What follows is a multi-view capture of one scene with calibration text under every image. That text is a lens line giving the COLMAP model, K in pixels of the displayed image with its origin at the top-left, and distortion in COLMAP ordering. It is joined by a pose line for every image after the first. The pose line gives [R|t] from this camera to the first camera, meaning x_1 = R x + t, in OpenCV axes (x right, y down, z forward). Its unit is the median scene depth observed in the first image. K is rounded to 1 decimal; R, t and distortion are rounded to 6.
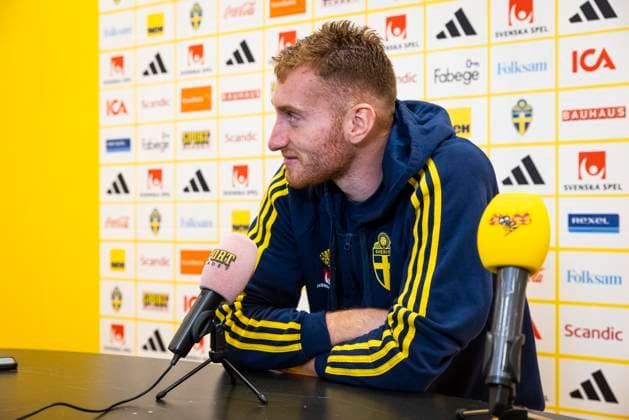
lens RADIAL K [[907.1, 0, 314.5], [0, 907.1, 210.0], [0, 0, 1]] dist [0.006785, 0.019816]
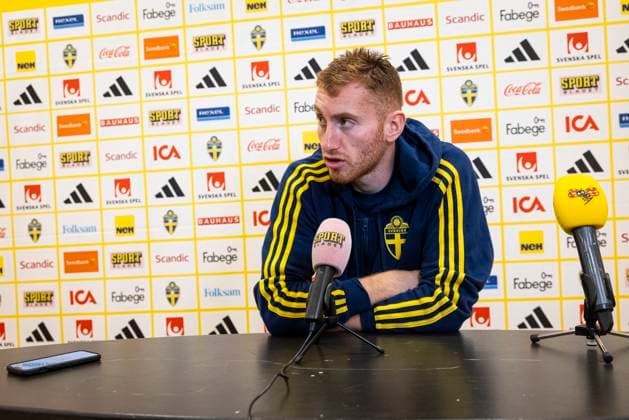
lens RADIAL K [[609.2, 0, 315.7], [0, 609.2, 217.7], [0, 0, 1]] dist [-0.005192, 0.031154]
pose [[0.886091, -0.057490, 0.459932, -0.224661], [0.055684, 0.998295, 0.017504, 0.002977], [-0.460155, 0.010101, 0.887781, 0.145114]]
